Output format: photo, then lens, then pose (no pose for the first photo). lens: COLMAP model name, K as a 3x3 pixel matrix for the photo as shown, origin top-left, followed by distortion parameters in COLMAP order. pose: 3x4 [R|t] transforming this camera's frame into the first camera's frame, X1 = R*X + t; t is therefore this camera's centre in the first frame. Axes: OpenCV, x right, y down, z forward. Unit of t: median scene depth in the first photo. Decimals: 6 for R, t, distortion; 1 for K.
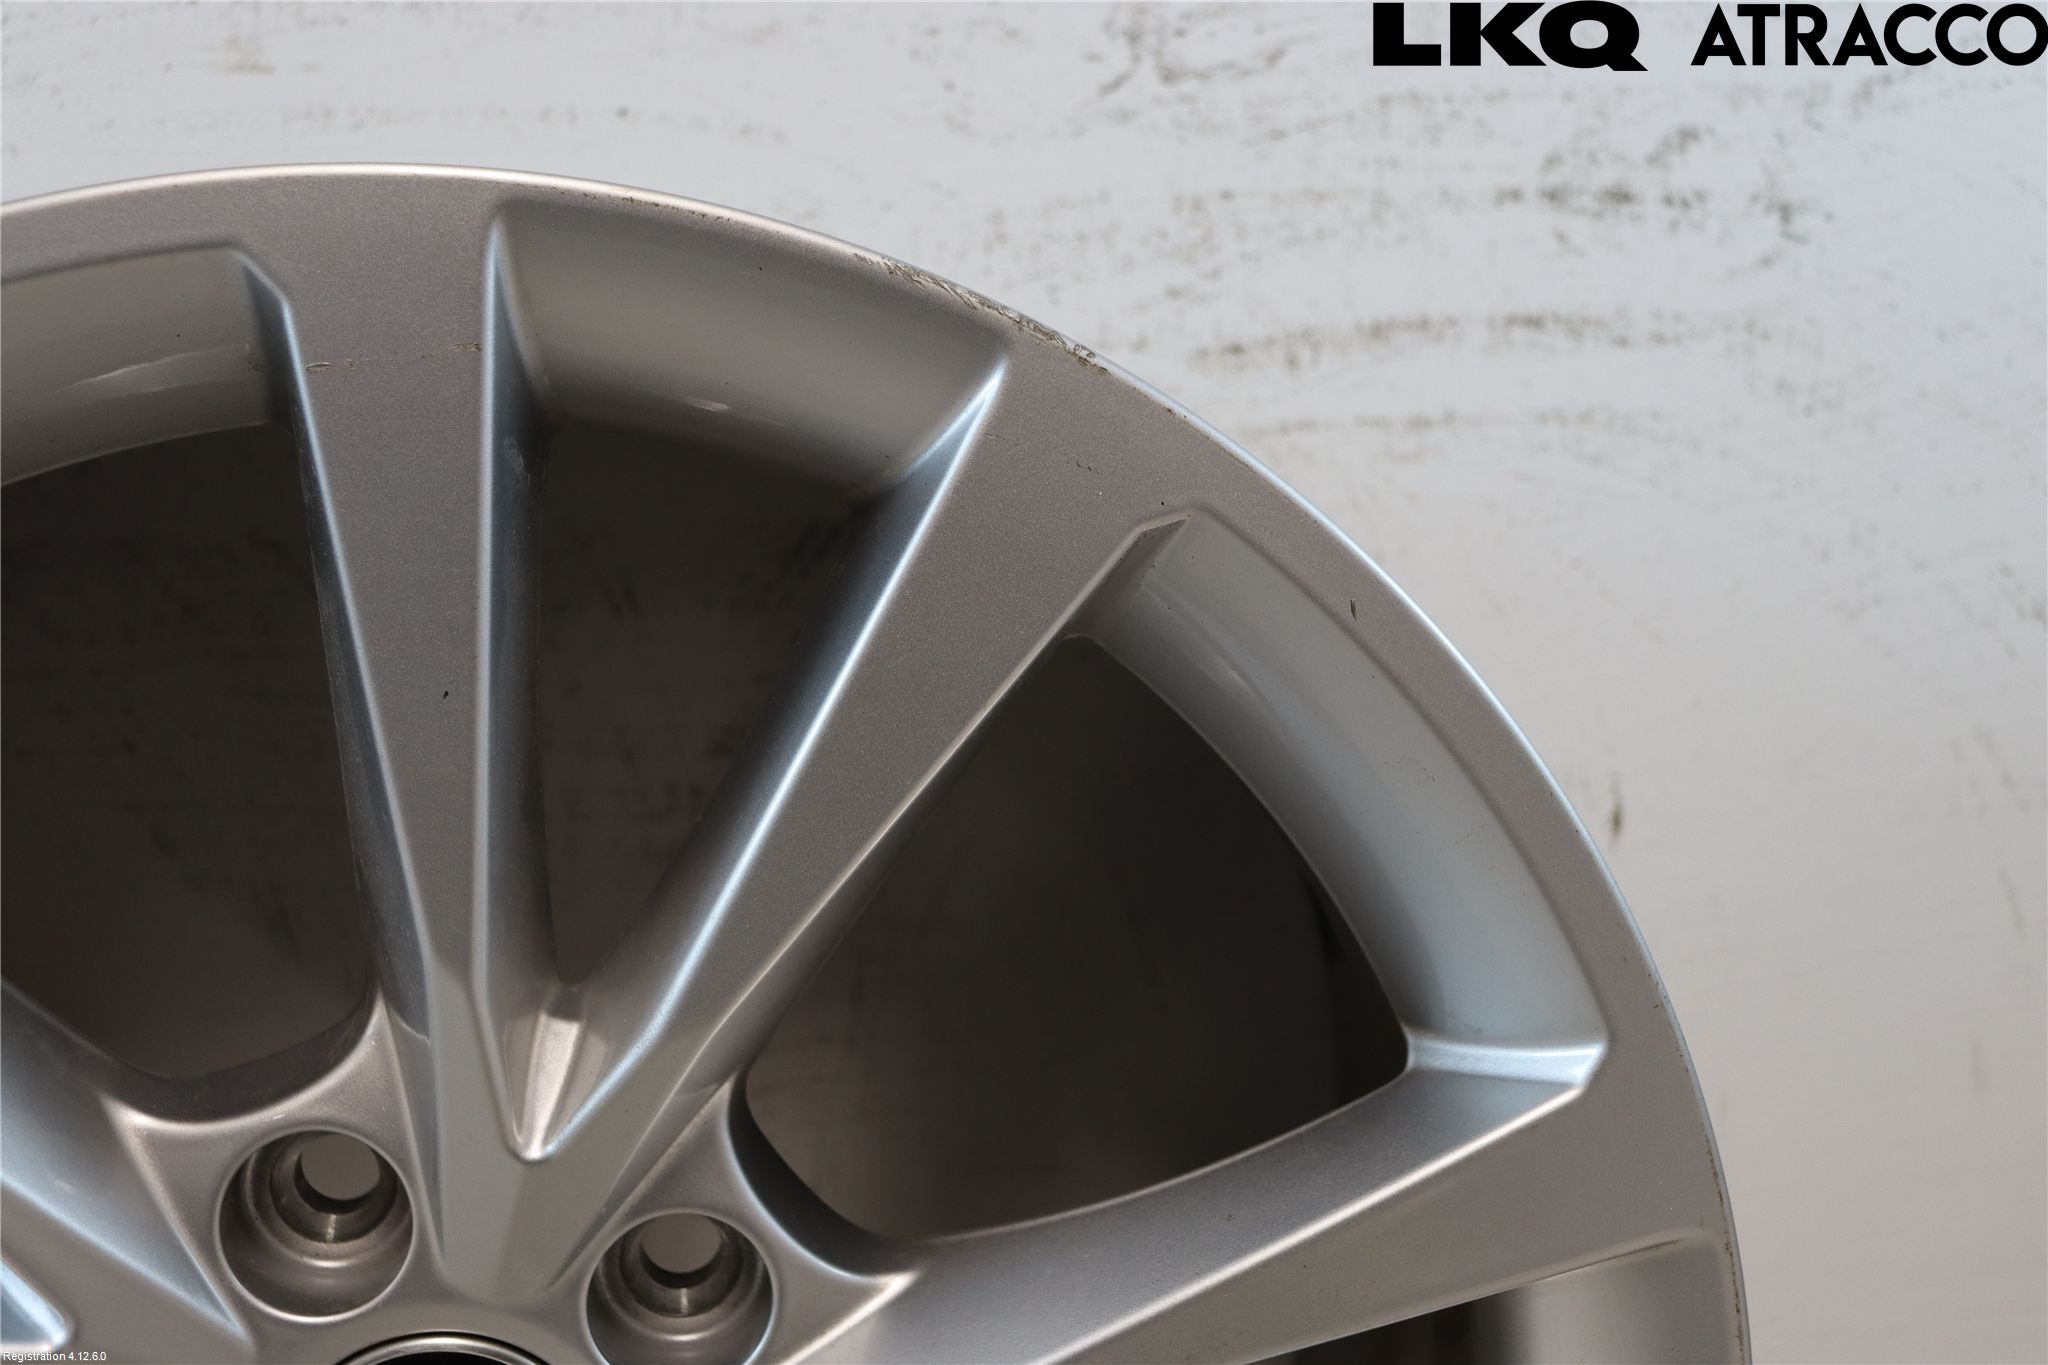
lens RADIAL K [[2707.3, 0, 1024.0], [0, 2707.3, 682.5], [0, 0, 1]] dist [-0.024942, 0.276919]
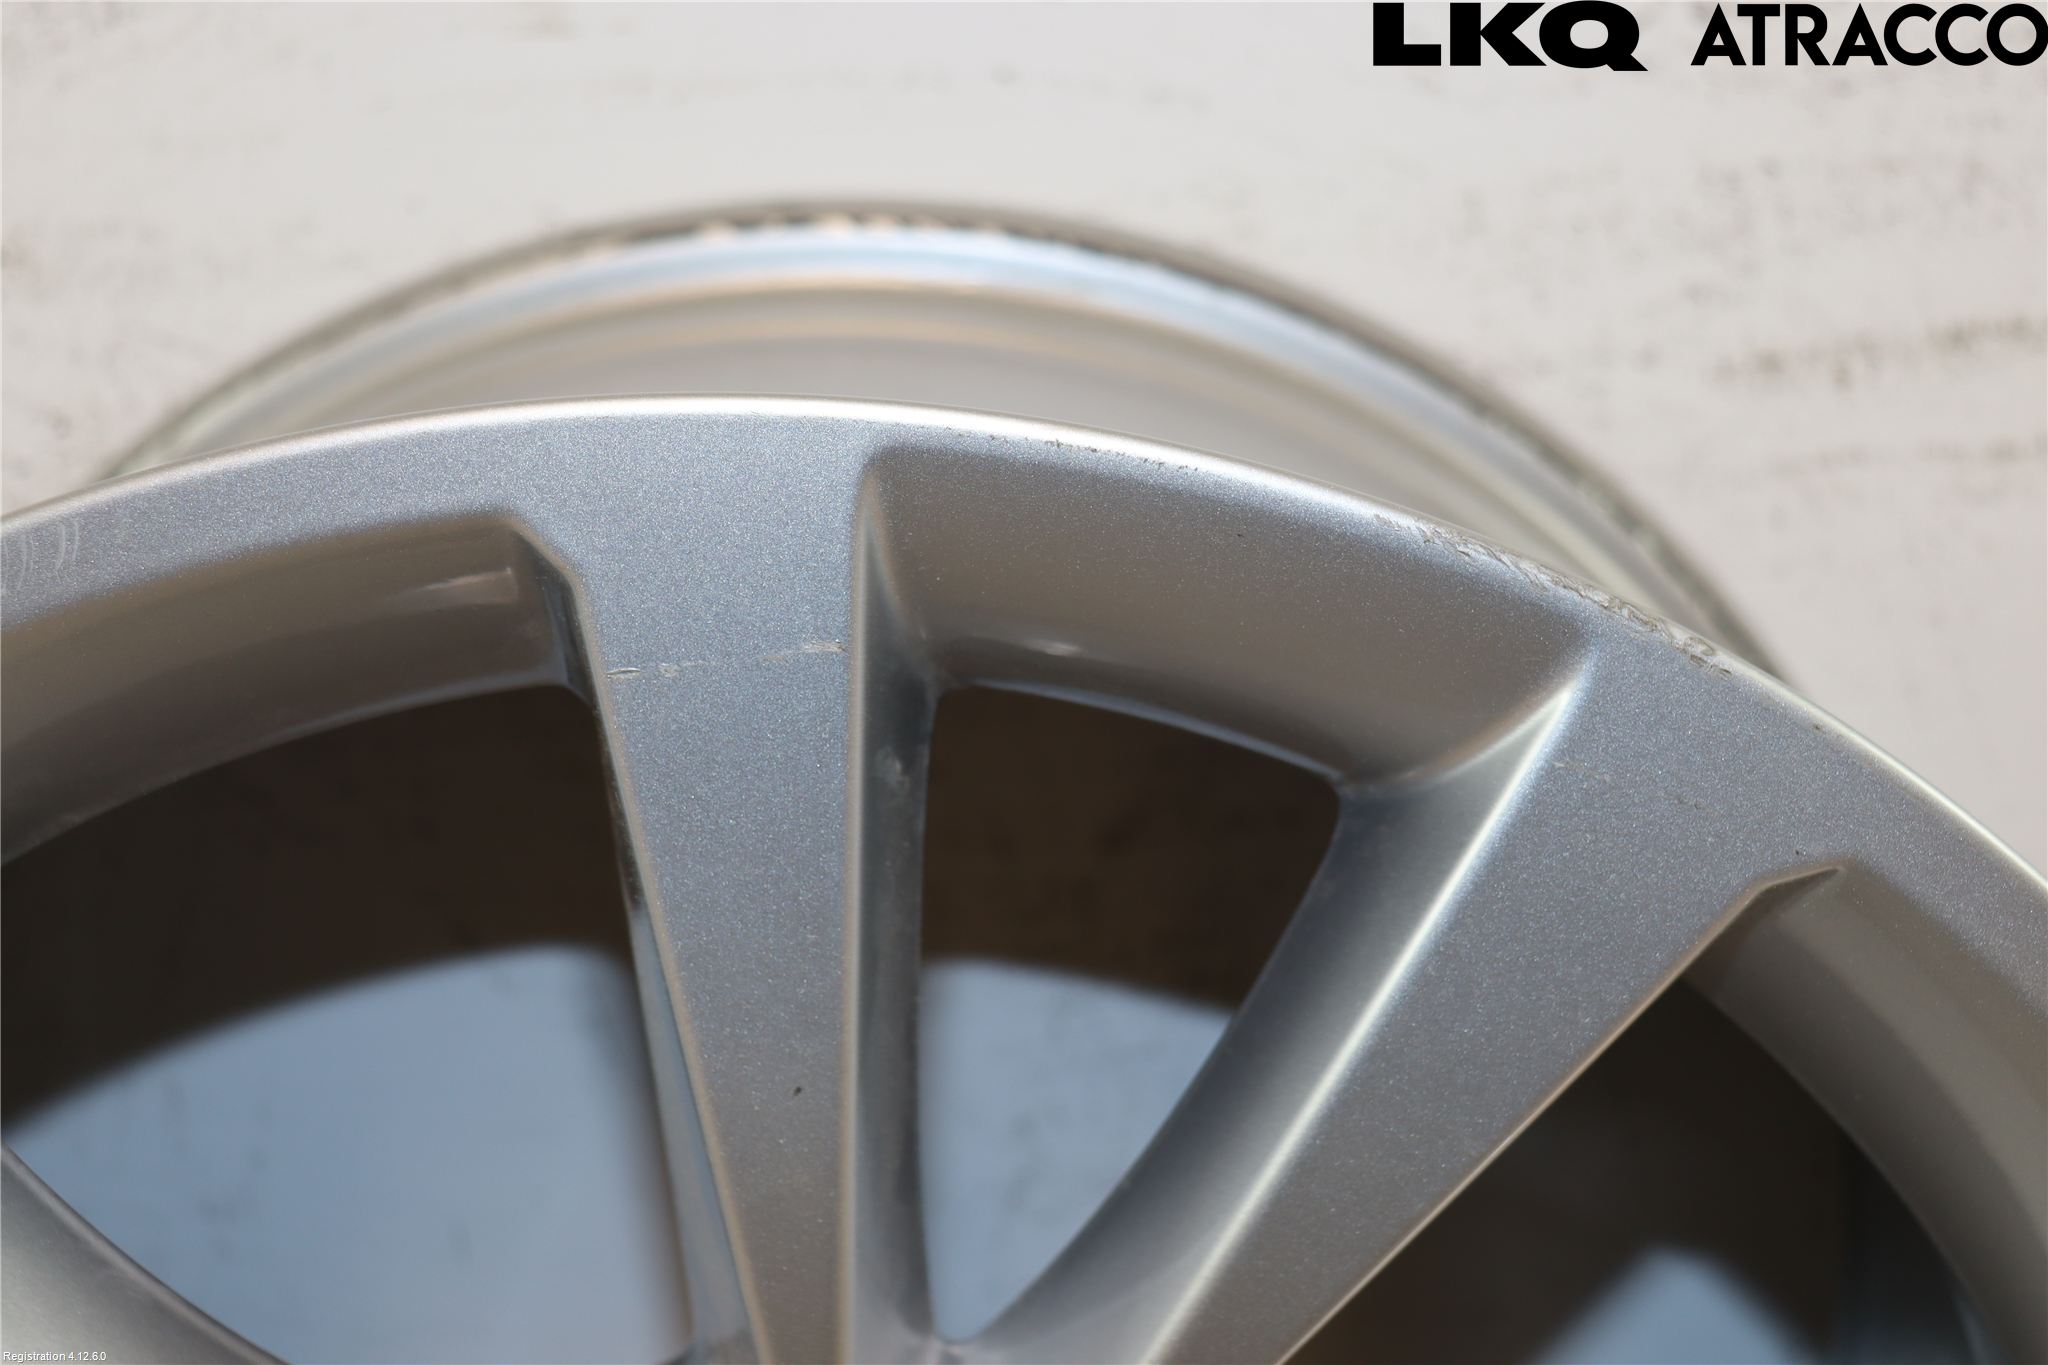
lens RADIAL K [[2685.8, 0, 1032.8], [0, 2685.8, 718.0], [0, 0, 1]] dist [0.005725, 0.106126]
pose [[0.993360, 0.022888, -0.112748, -0.062265], [-0.007496, 0.990805, 0.135092, -0.175008], [0.114803, -0.133349, 0.984397, 0.267208]]
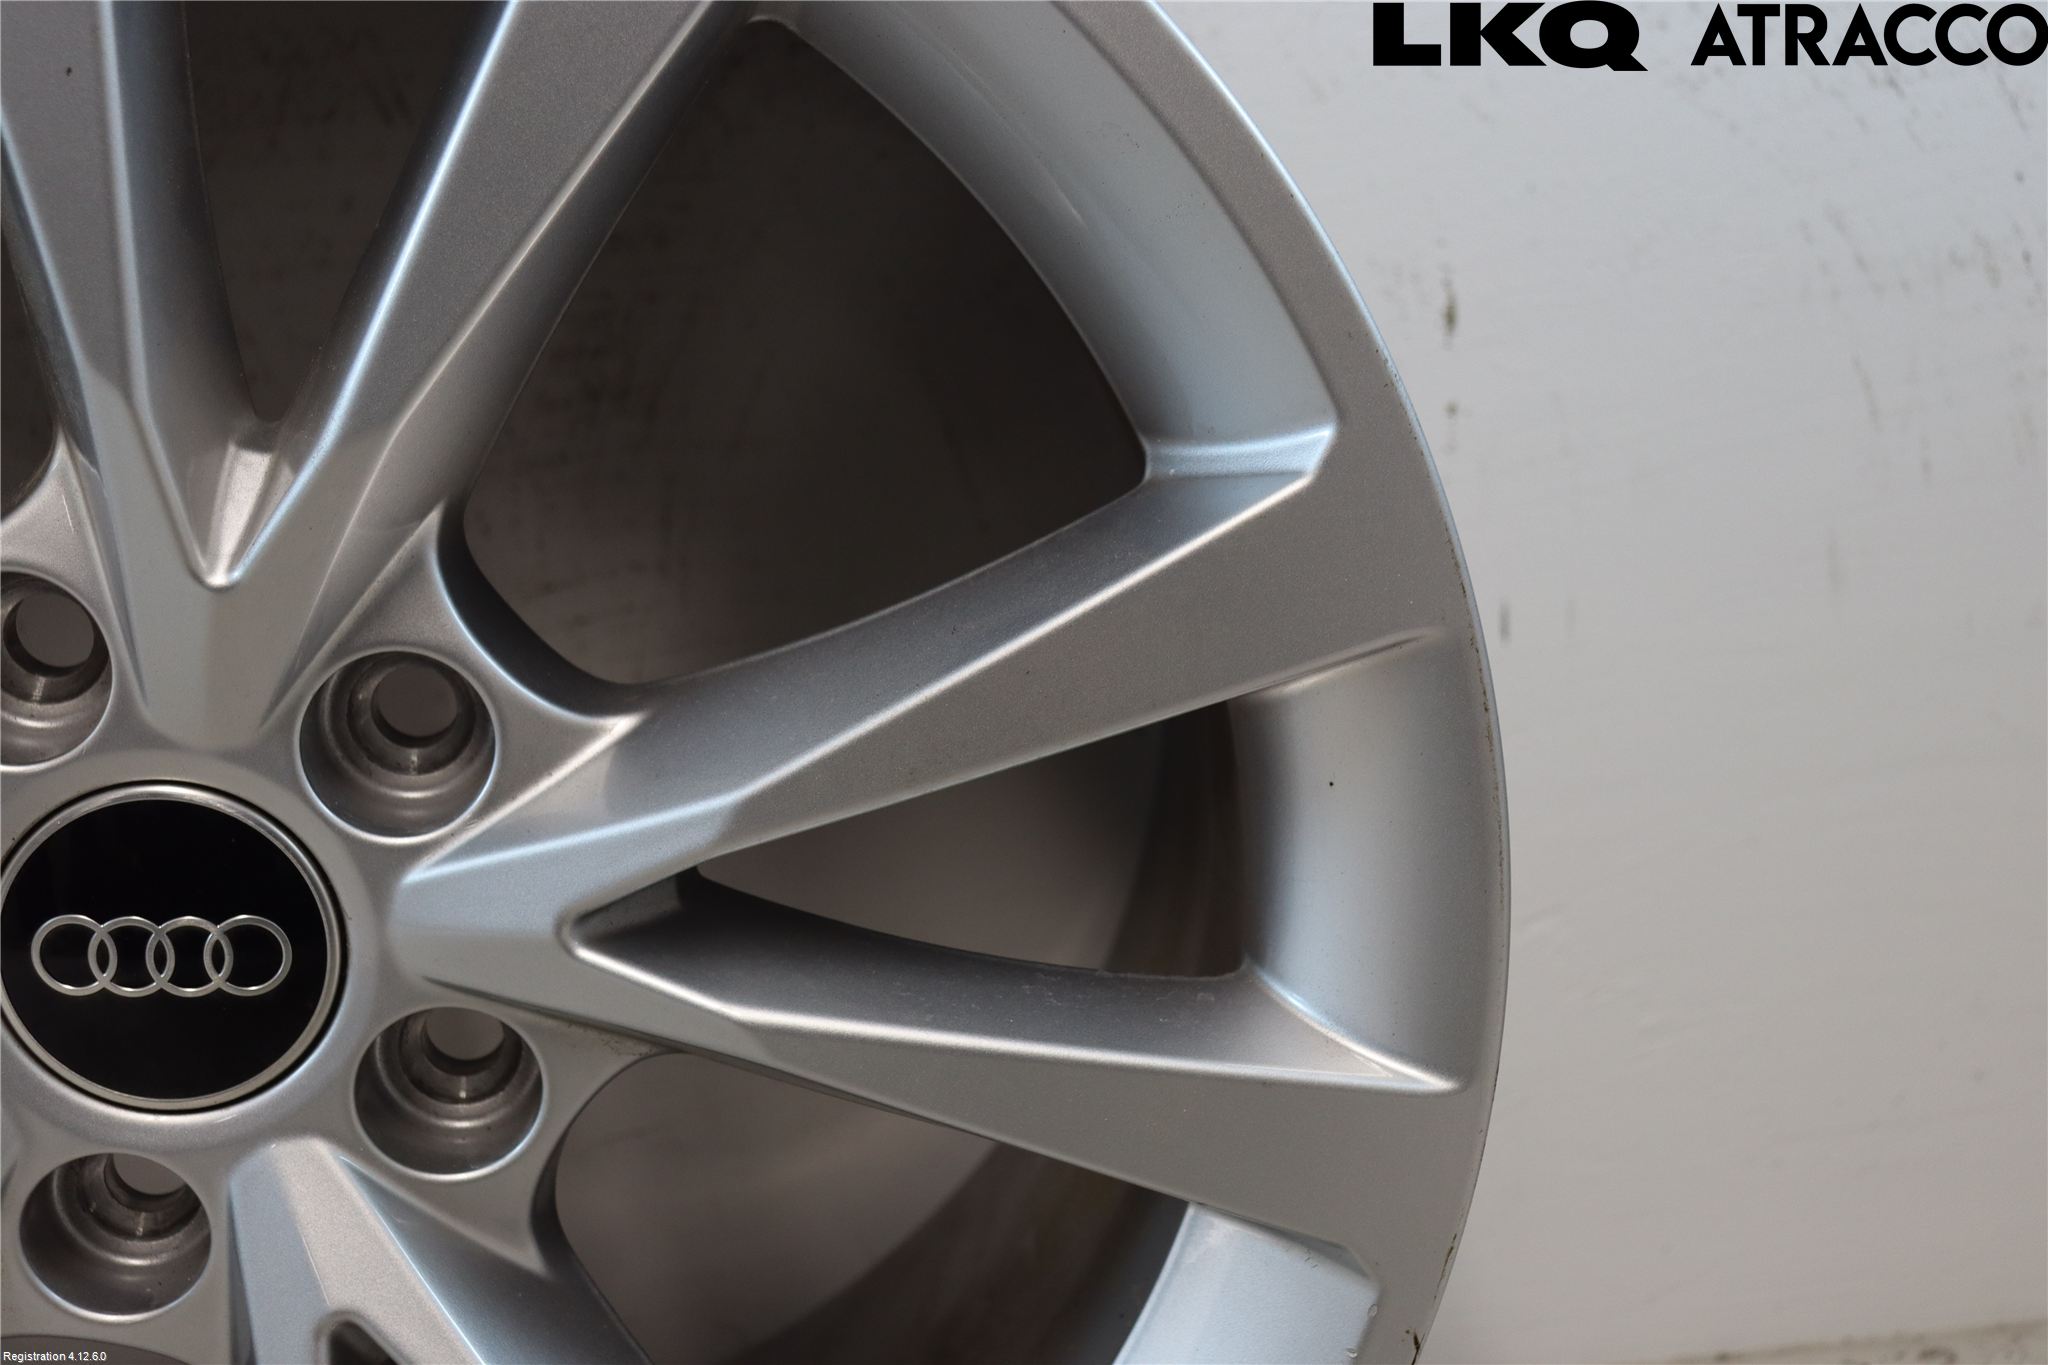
lens RADIAL K [[2707.3, 0, 1024.0], [0, 2707.3, 682.5], [0, 0, 1]] dist [-0.024942, 0.276919]
pose [[0.999275, -0.033296, -0.018478, 0.114828], [0.034778, 0.995622, 0.086761, 0.129994], [0.015509, -0.087341, 0.996058, 0.040720]]
